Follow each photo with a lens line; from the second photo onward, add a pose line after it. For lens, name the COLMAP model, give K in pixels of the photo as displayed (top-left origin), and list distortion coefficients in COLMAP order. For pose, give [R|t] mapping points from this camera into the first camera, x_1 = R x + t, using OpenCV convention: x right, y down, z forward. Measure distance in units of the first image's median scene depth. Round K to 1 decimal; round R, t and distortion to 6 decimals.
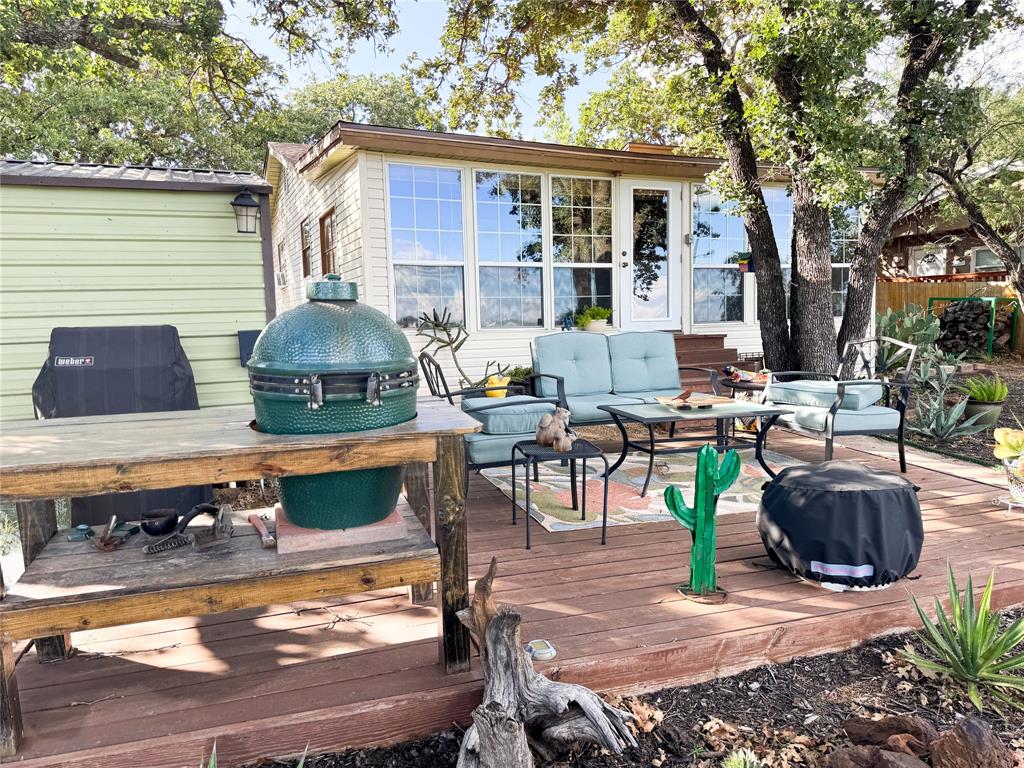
lens RADIAL K [[727.9, 0, 515.1], [0, 727.9, 391.0], [0, 0, 1]] dist [0.020289, -0.011633]
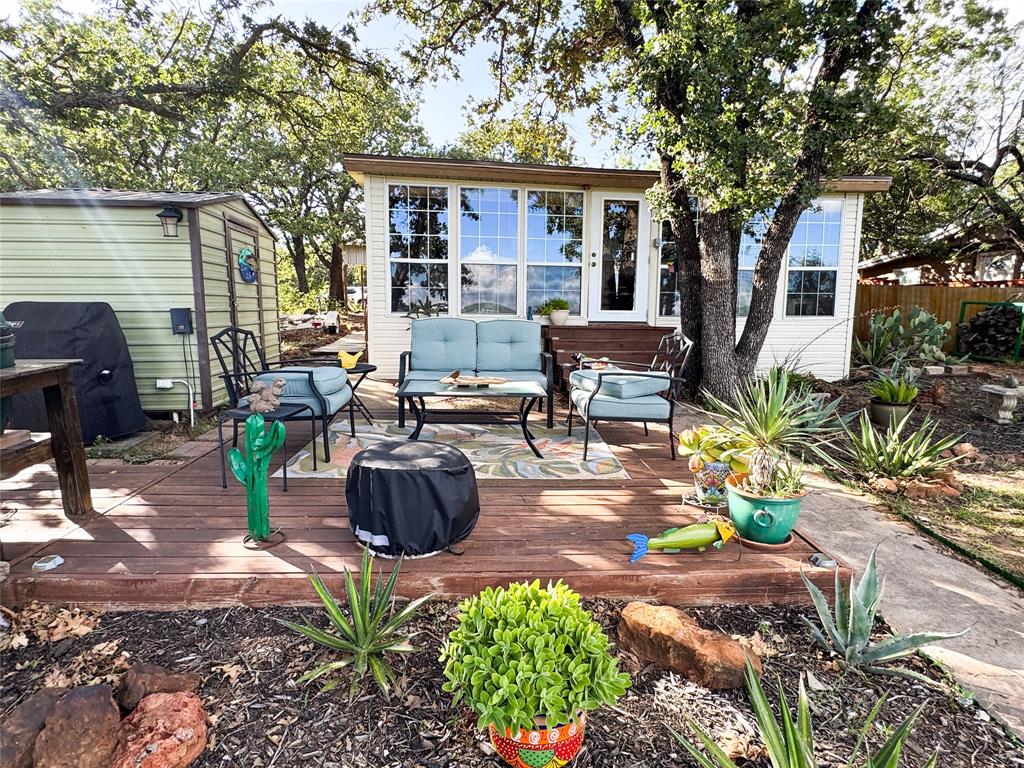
lens RADIAL K [[565.5, 0, 513.4], [0, 565.5, 386.1], [0, 0, 1]] dist [-0.013441, 0.005207]
pose [[0.960831, 0.068056, -0.268648, 0.527331], [-0.057620, 0.997253, 0.046552, -0.021980], [0.271078, -0.029249, 0.962113, 0.145162]]
